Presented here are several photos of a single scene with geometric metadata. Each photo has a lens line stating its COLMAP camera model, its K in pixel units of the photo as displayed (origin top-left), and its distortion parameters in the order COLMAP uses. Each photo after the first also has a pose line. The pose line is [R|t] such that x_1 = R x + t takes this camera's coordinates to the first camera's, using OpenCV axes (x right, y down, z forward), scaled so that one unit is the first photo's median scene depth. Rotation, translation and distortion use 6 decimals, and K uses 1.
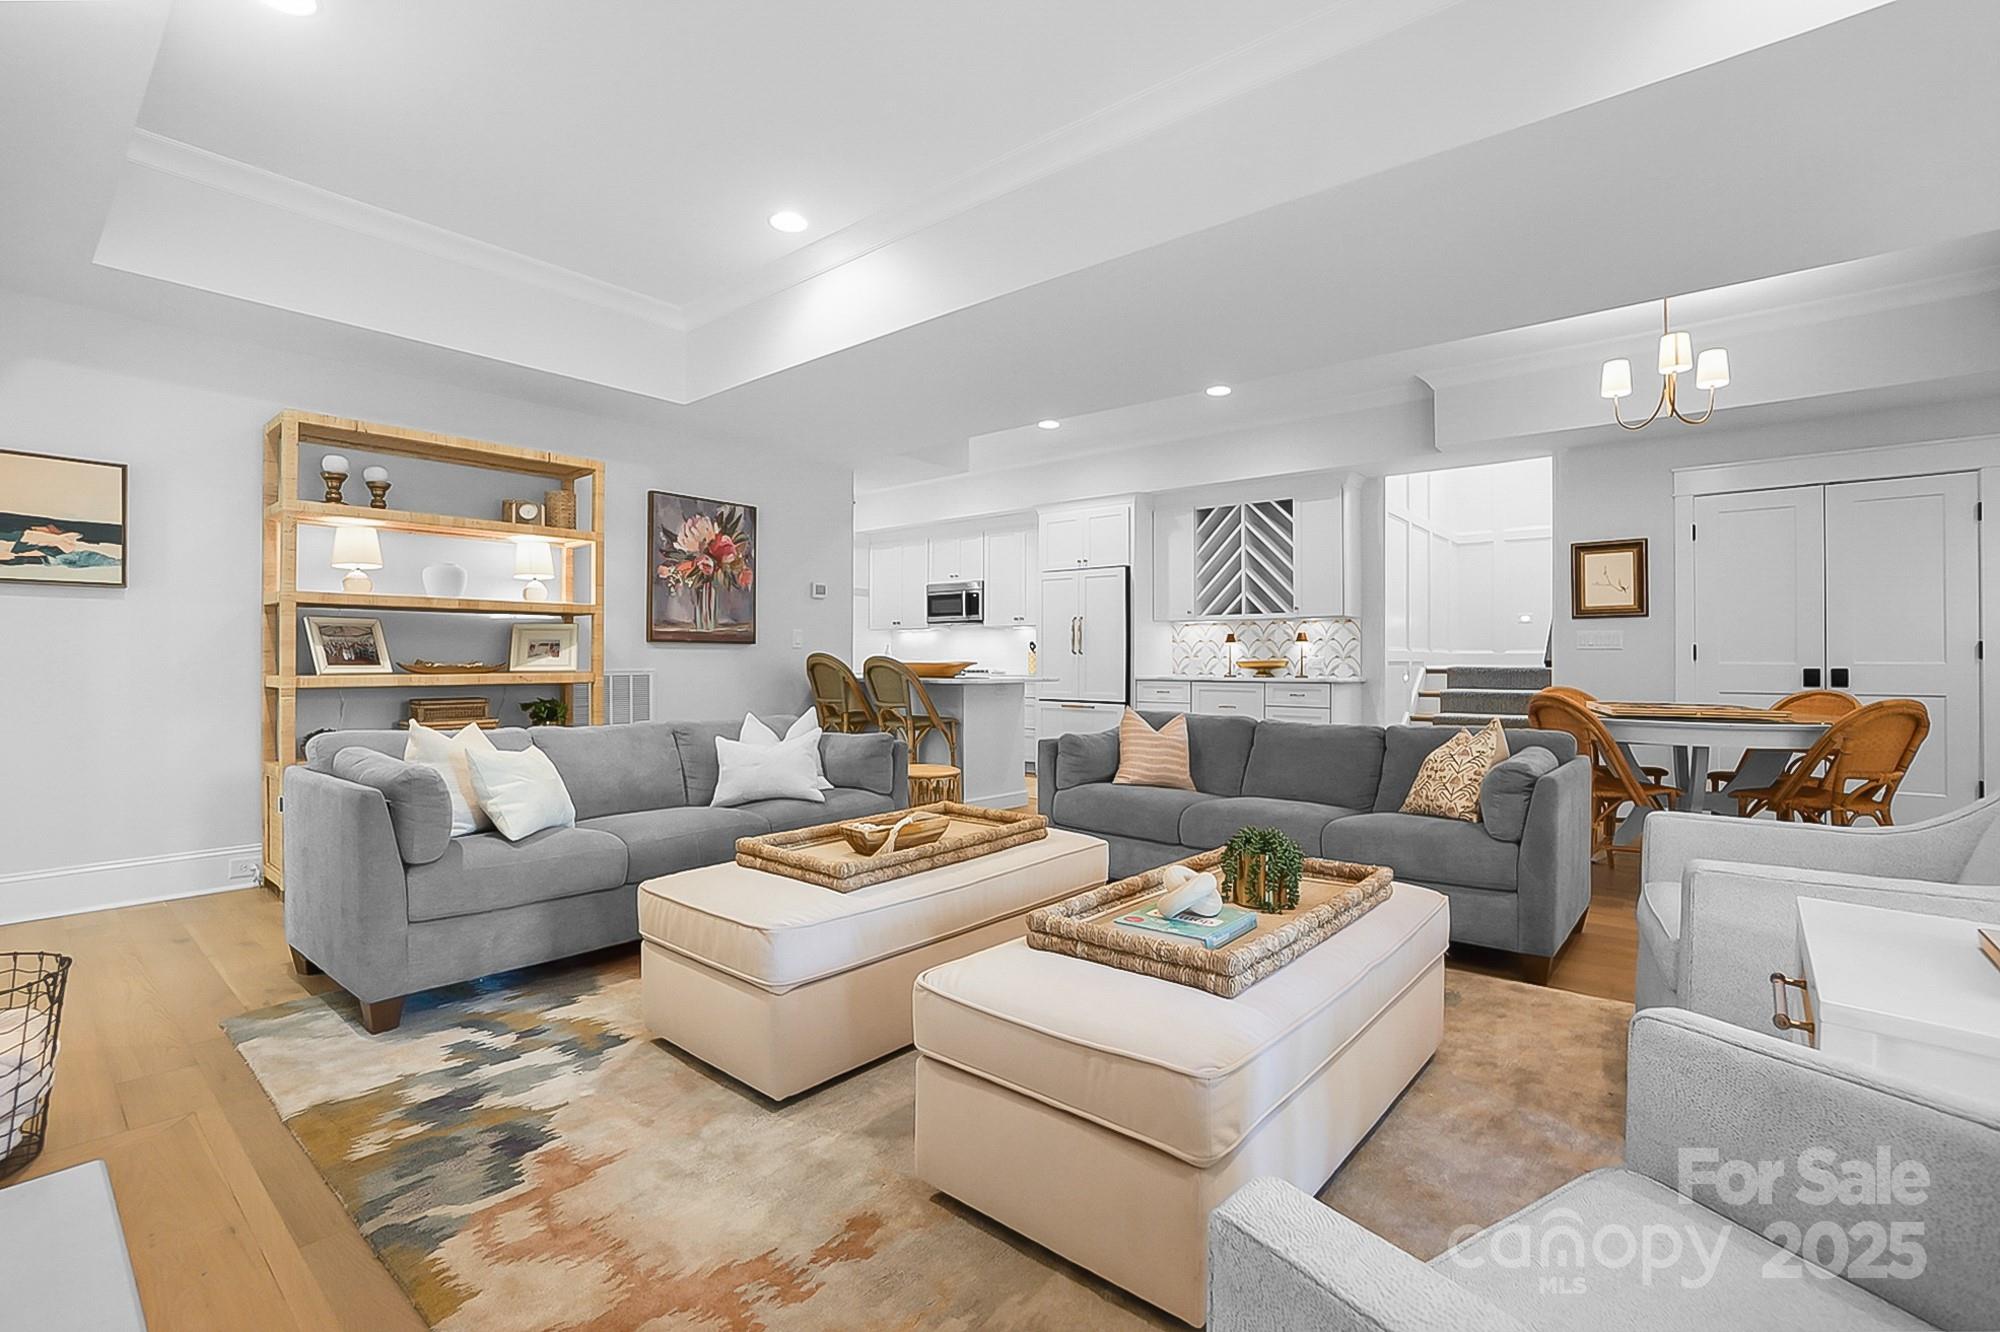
lens RADIAL K [[900.8, 0, 977.0], [0, 900.8, 664.7], [0, 0, 1]] dist [-0.018187, 0.000173]
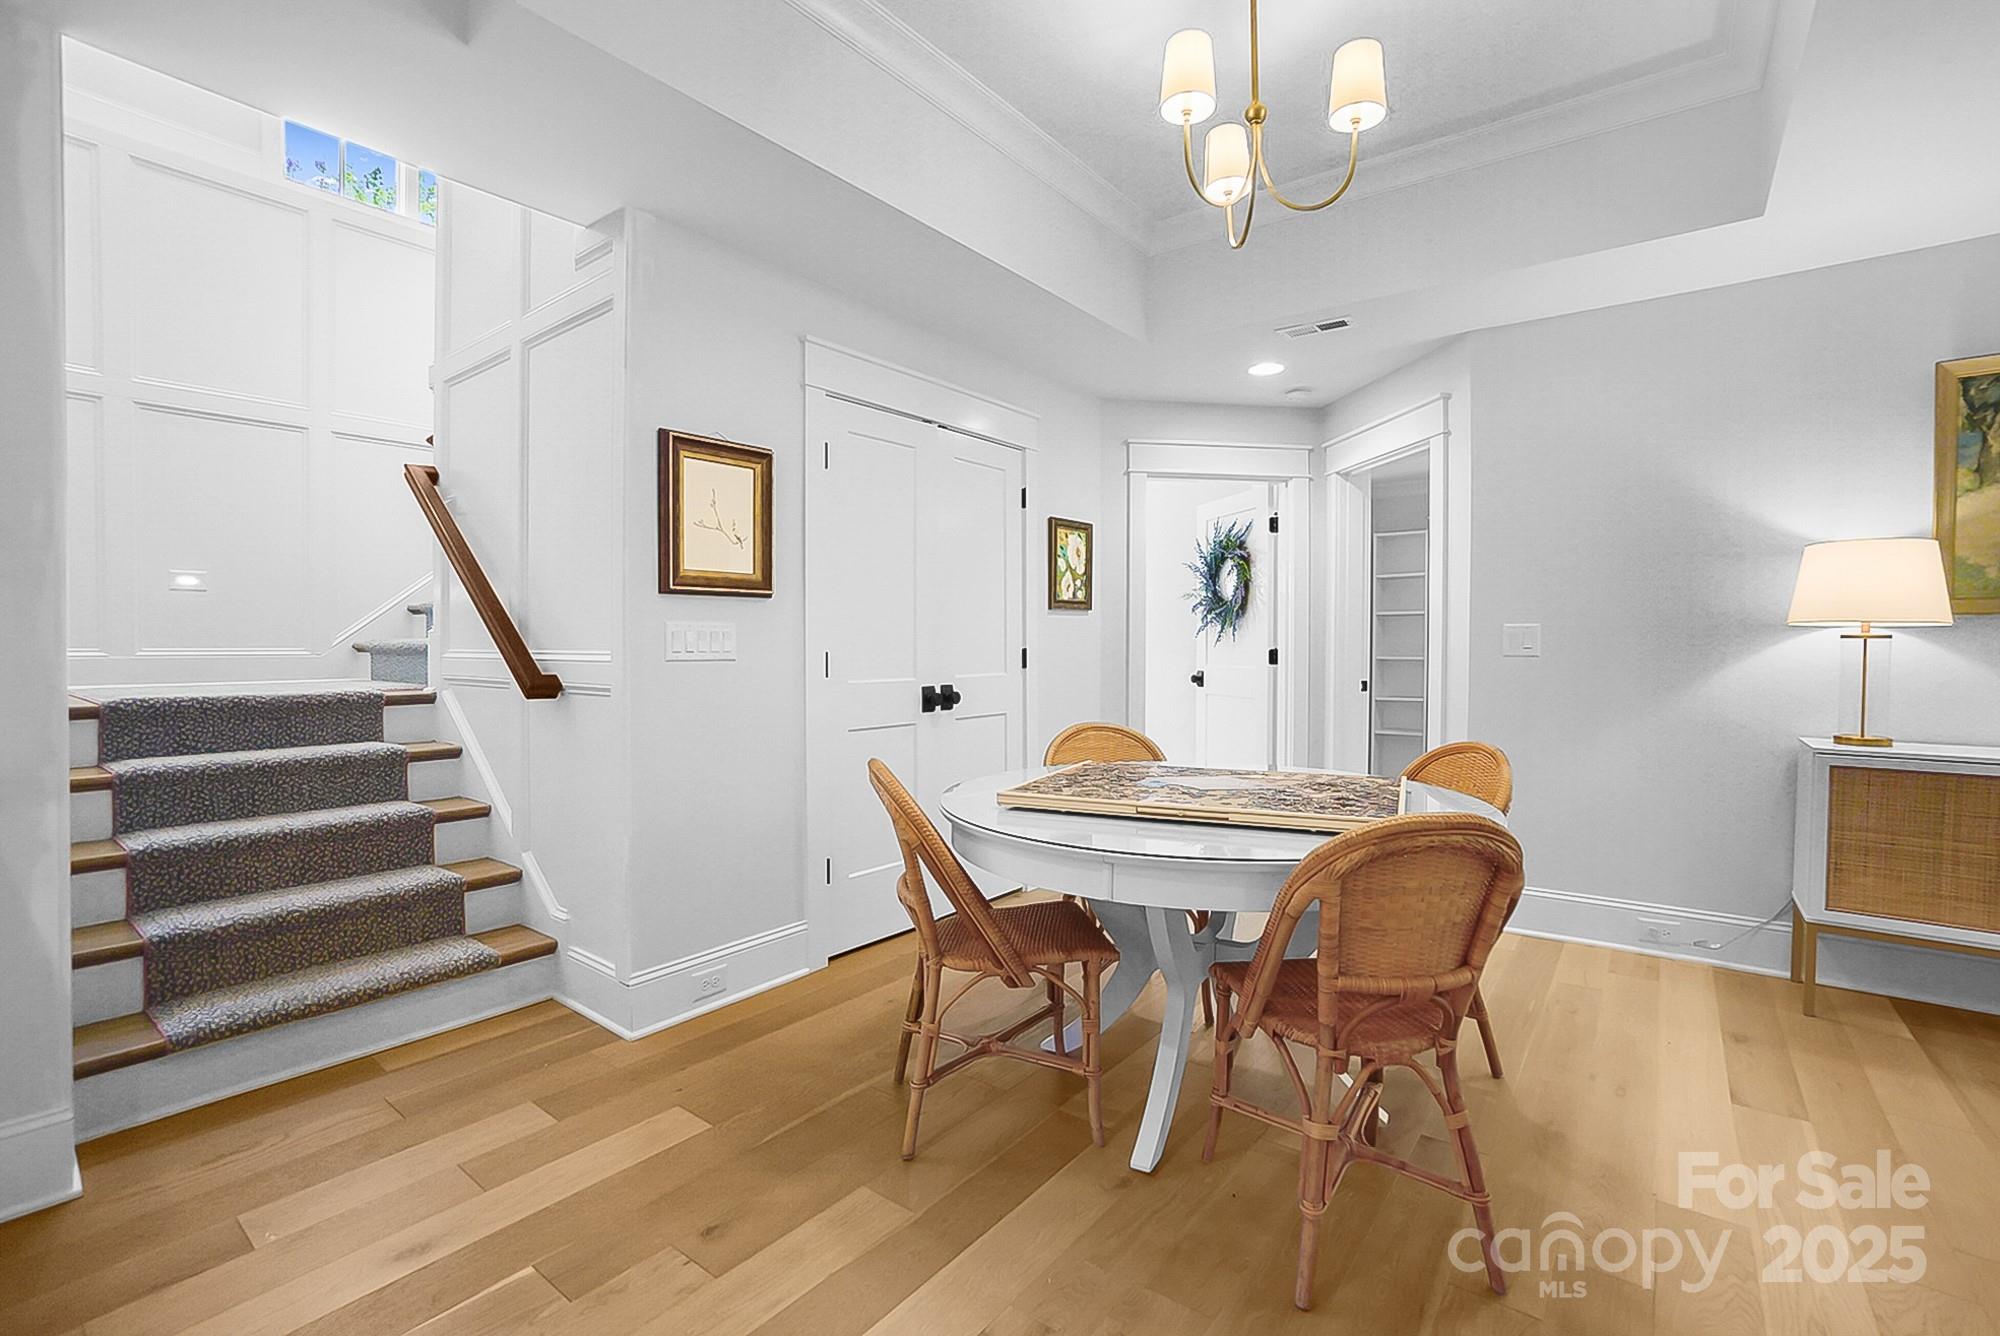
lens RADIAL K [[900.8, 0, 977.0], [0, 900.8, 666.7], [0, 0, 1]] dist [-0.018187, 0.000173]
pose [[-0.048542, -0.027821, 0.998434, 0.158955], [0.005984, 0.999586, 0.028144, -0.020689], [-0.998803, 0.007341, -0.048355, 0.697639]]
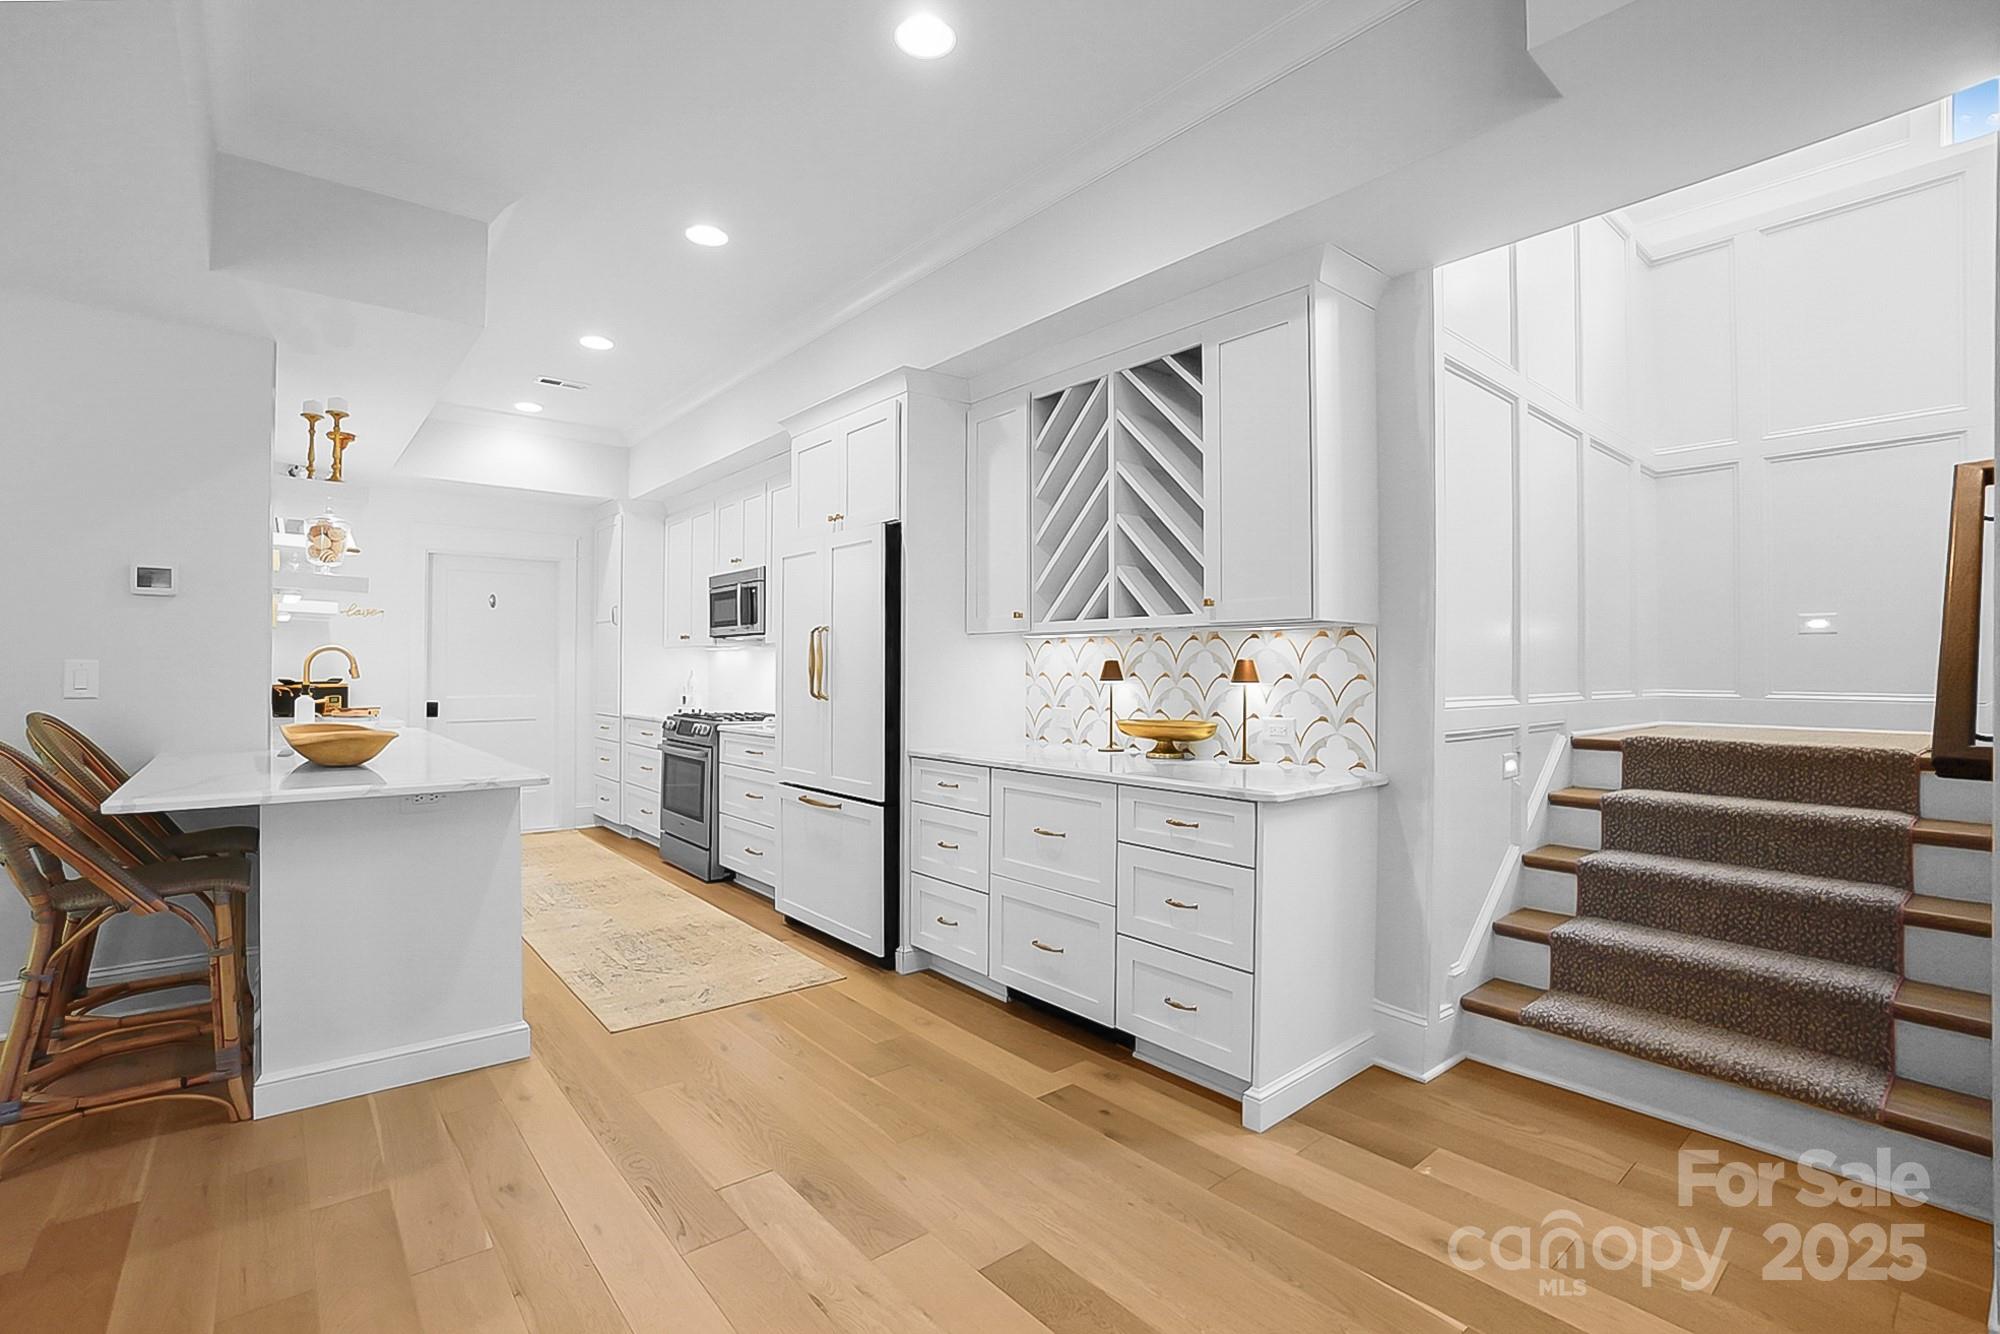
lens RADIAL K [[900.8, 0, 977.0], [0, 900.8, 665.7], [0, 0, 1]] dist [-0.018187, 0.000173]
pose [[0.985085, 0.000946, -0.172064, 0.308011], [-0.002903, 0.999934, -0.011124, -0.027548], [0.172042, 0.011458, 0.985023, 0.550650]]
